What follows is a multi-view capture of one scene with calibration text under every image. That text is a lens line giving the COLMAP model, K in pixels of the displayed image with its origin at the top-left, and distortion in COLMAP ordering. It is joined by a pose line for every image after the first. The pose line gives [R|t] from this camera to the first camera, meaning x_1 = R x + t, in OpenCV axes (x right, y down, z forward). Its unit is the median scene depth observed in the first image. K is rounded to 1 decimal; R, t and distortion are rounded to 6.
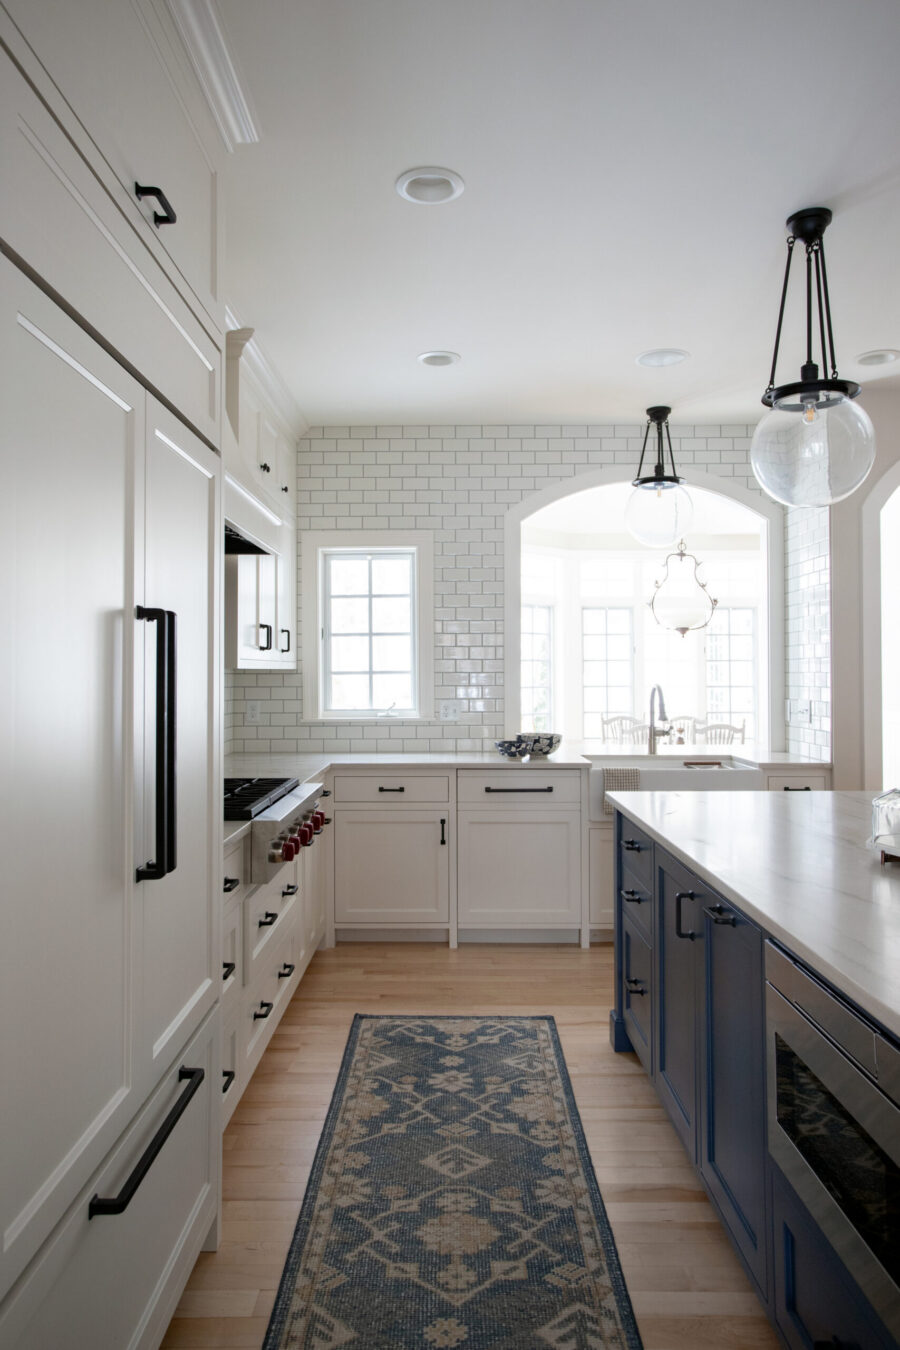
lens RADIAL K [[917.3, 0, 486.2], [0, 917.3, 658.6], [0, 0, 1]] dist [0.001673, 0.000699]
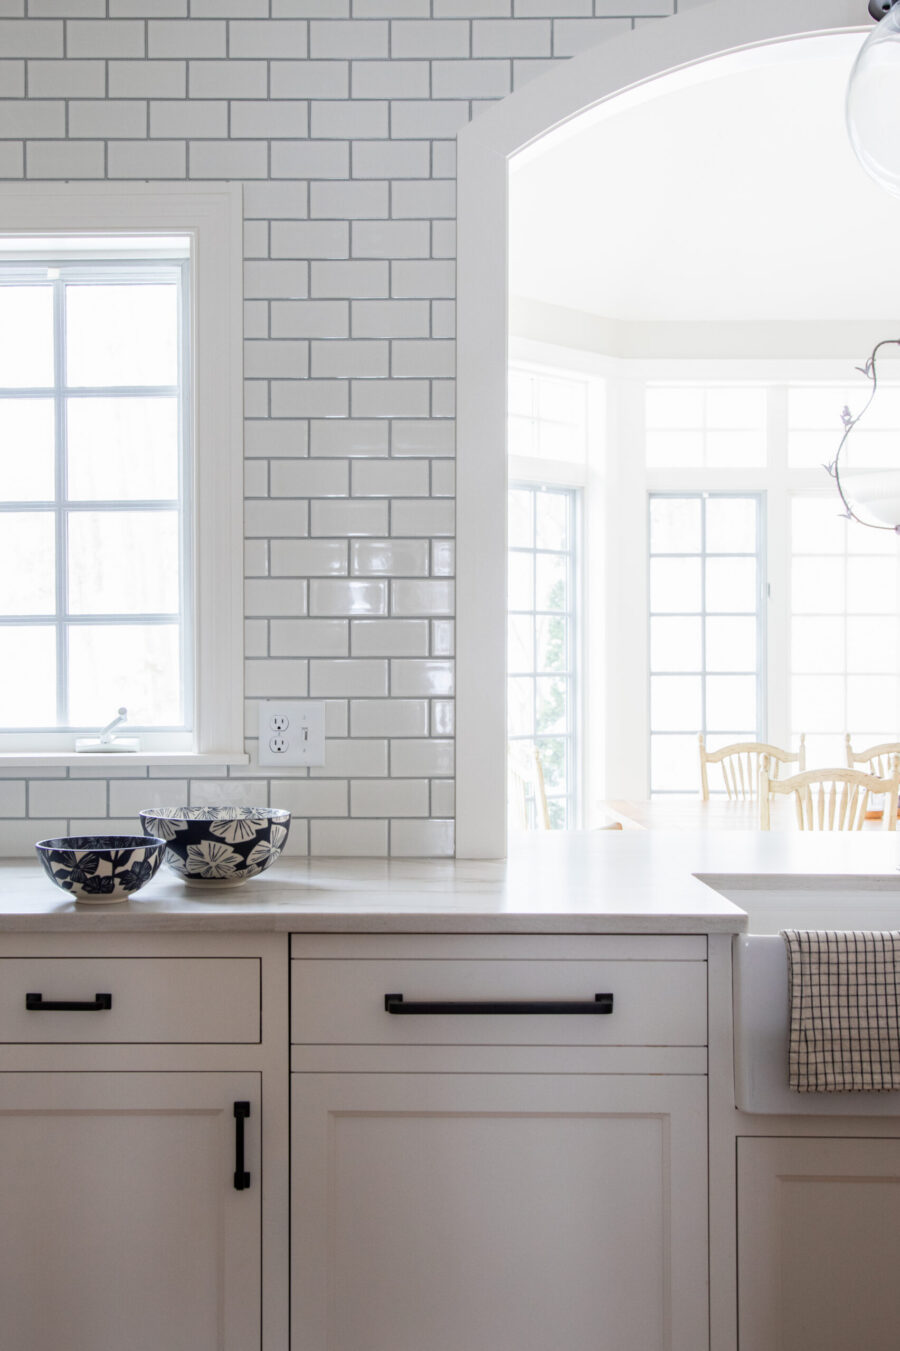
lens RADIAL K [[1571.1, 0, 446.1], [0, 1571.1, 672.6], [0, 0, 1]] dist [0.034335, 0.000000]
pose [[0.999995, 0.002993, -0.001021, 0.016629], [-0.002967, 0.999695, 0.024500, 0.020715], [0.001095, -0.024497, 0.999699, 0.434232]]
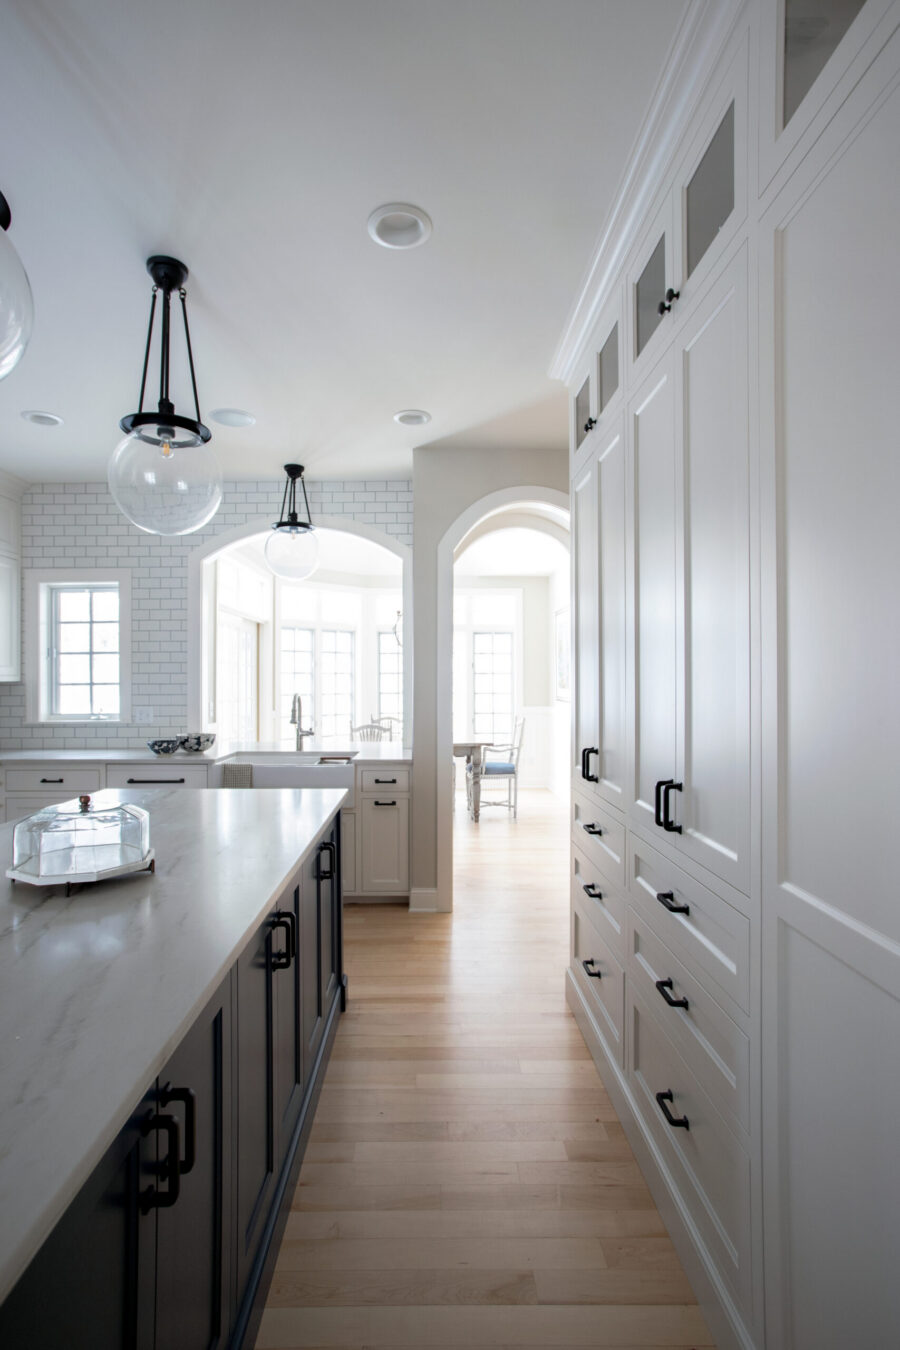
lens RADIAL K [[660.9, 0, 453.6], [0, 660.9, 680.5], [0, 0, 1]] dist [-0.000026, 0.000311]
pose [[0.999973, -0.000744, -0.007323, 0.380878], [0.000837, 0.999919, 0.012734, -0.000379], [0.007313, -0.012740, 0.999892, 0.116670]]
